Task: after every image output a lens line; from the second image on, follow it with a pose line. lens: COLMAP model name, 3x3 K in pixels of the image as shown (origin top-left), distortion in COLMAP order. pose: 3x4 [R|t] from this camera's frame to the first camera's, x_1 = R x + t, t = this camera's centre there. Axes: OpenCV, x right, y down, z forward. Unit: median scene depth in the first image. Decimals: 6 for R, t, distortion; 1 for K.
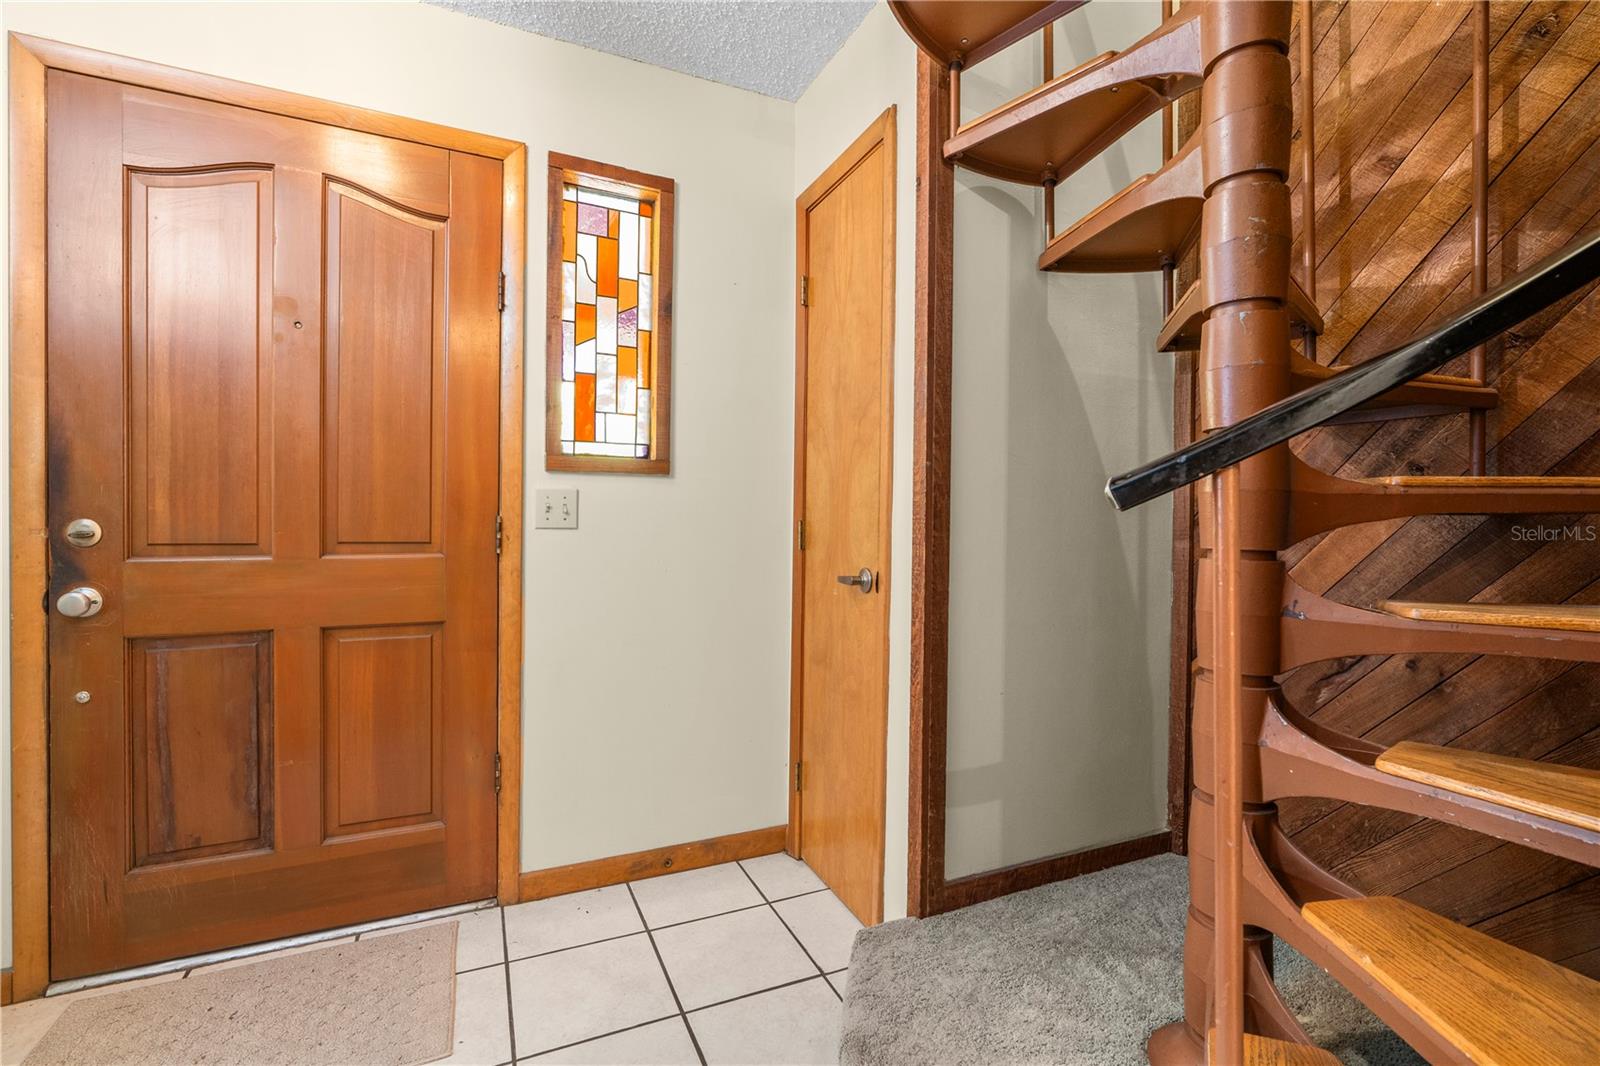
lens RADIAL K [[716.7, 0, 800.0], [0, 716.7, 533.0], [0, 0, 1]] dist [-0.001944, -0.000213]
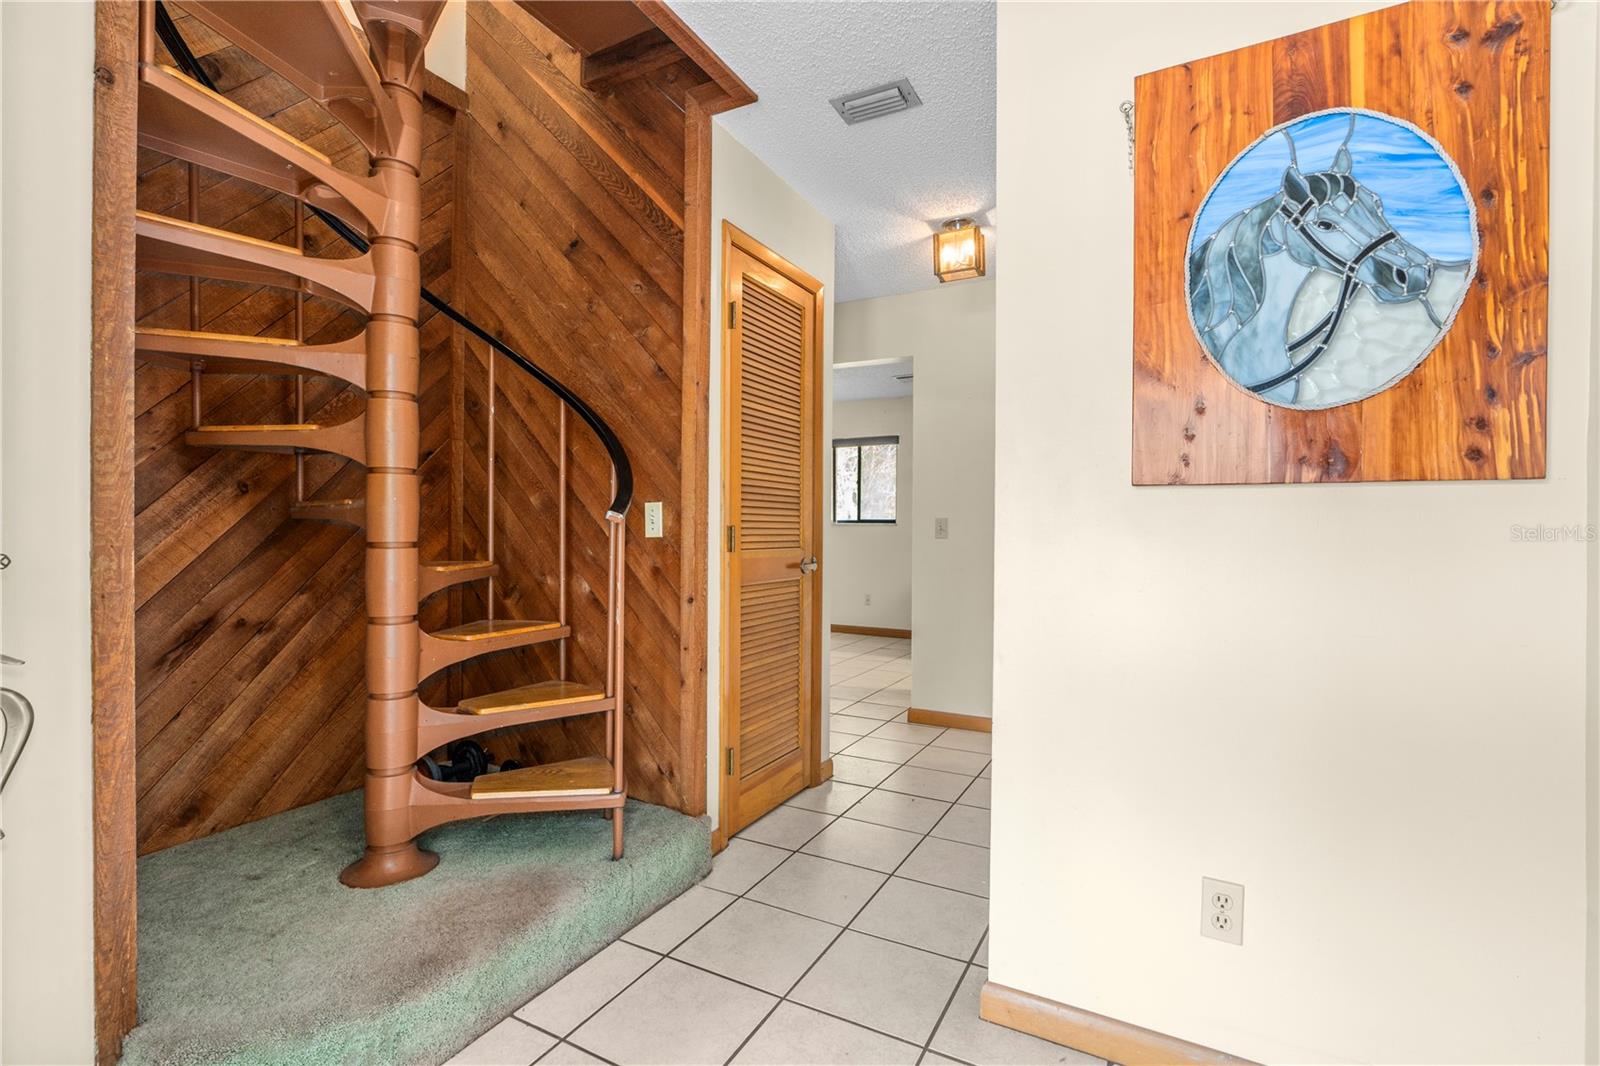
lens RADIAL K [[716.7, 0, 800.0], [0, 716.7, 533.0], [0, 0, 1]] dist [-0.001944, -0.000213]
pose [[-0.591380, -0.022116, 0.806090, -0.938486], [0.000428, 0.999615, 0.027739, -0.032796], [-0.806393, 0.016749, -0.591143, 0.922693]]
